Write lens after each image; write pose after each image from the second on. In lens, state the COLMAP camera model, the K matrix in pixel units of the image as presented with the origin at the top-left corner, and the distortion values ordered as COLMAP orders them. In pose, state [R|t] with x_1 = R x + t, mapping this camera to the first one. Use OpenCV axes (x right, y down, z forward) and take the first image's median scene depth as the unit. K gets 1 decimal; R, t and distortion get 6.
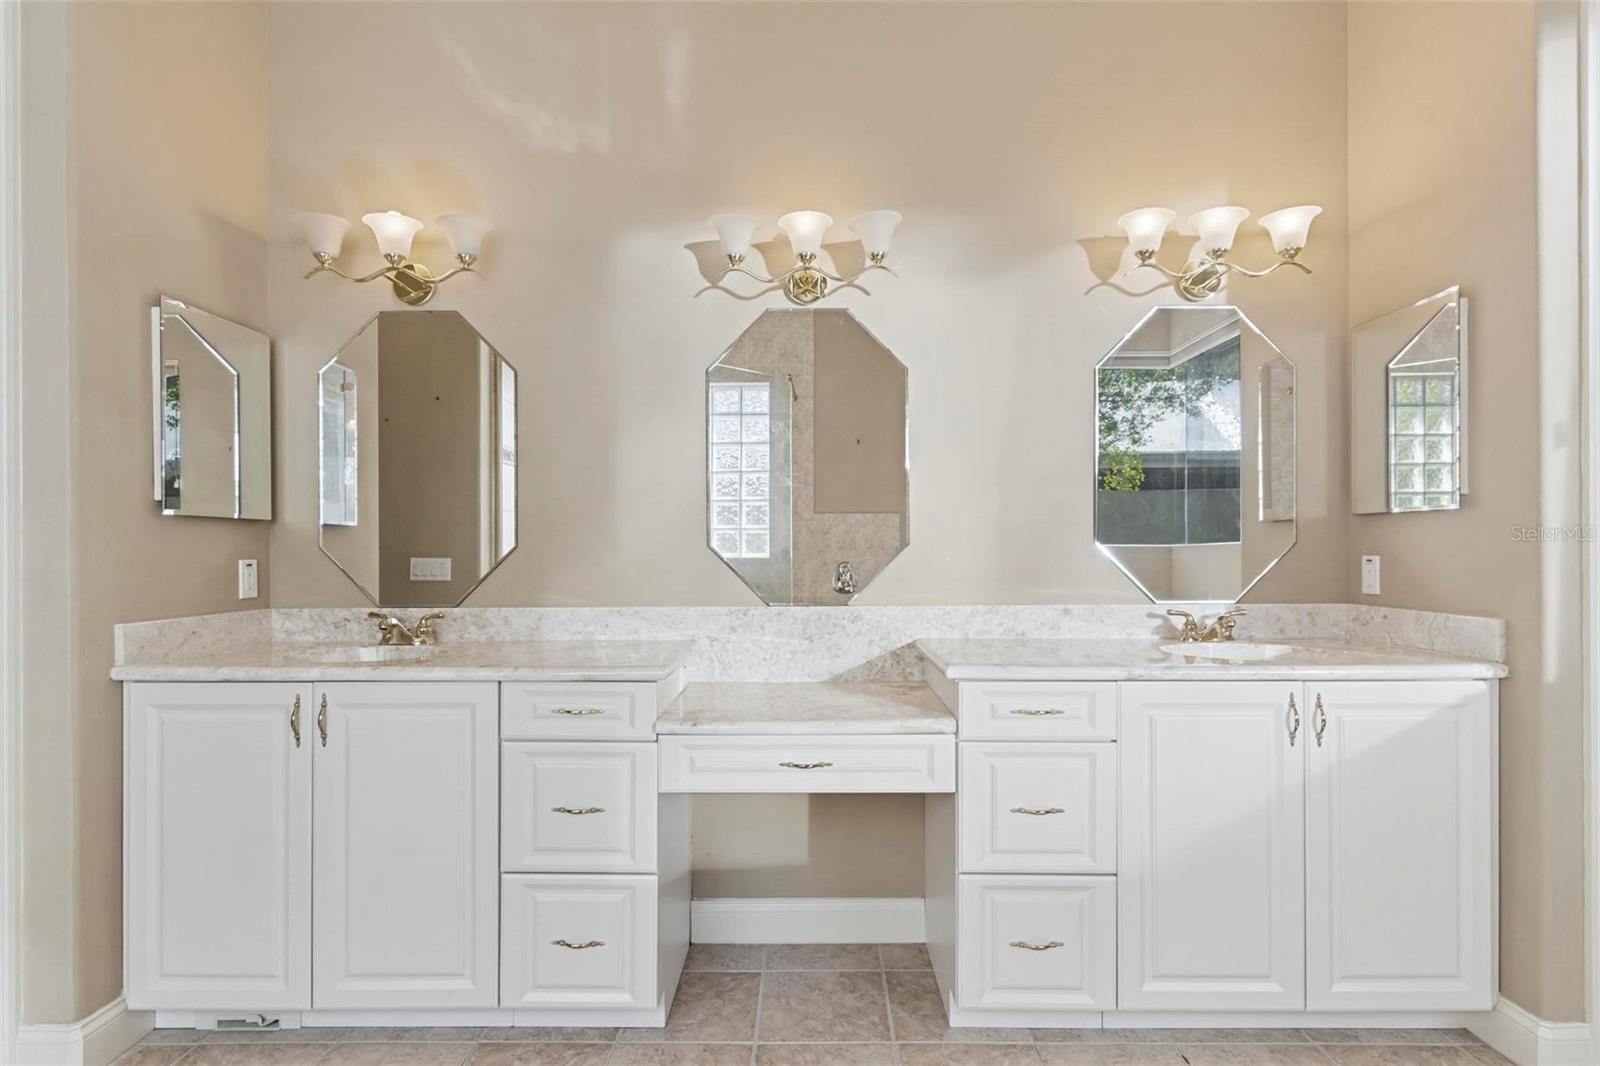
lens RADIAL K [[789.6, 0, 805.0], [0, 789.6, 544.6], [0, 0, 1]] dist [0.004139, -0.000579]
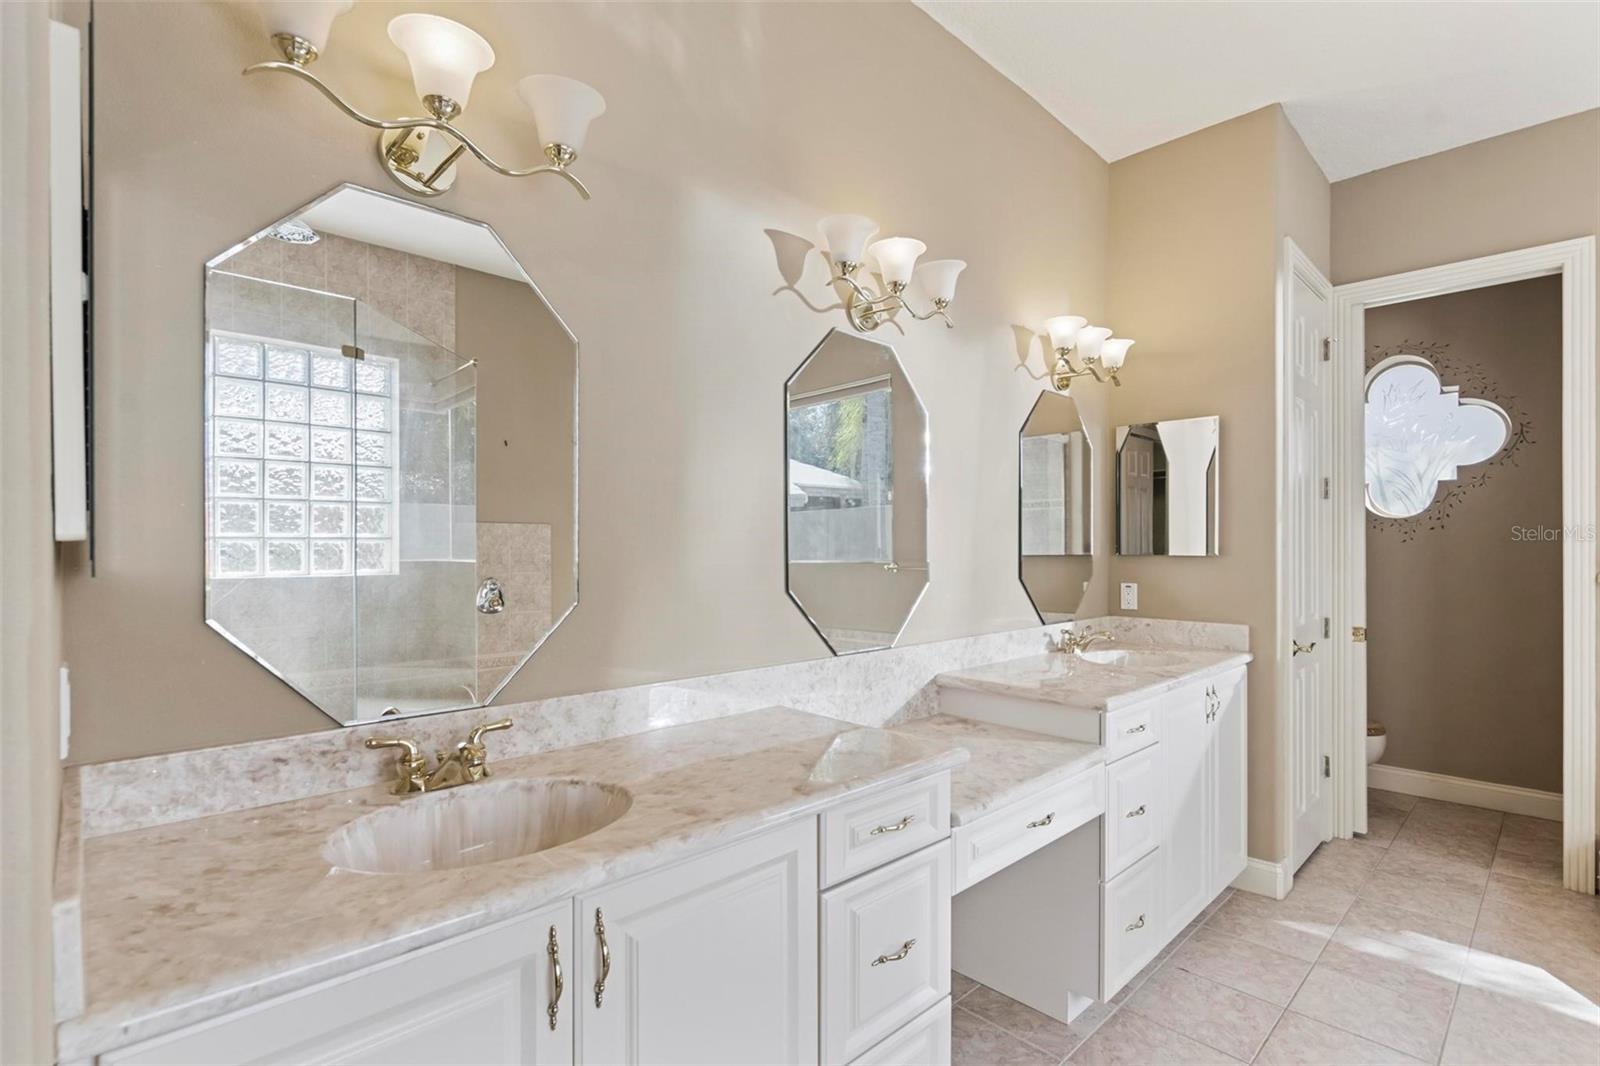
lens RADIAL K [[745.2, 0, 800.0], [0, 745.2, 537.6], [0, 0, 1]] dist [-0.002044, -0.000804]
pose [[0.719336, 0.015757, 0.694484, -0.673317], [-0.011532, 0.999876, -0.010742, -0.048023], [-0.694567, -0.000281, 0.719428, 0.418278]]
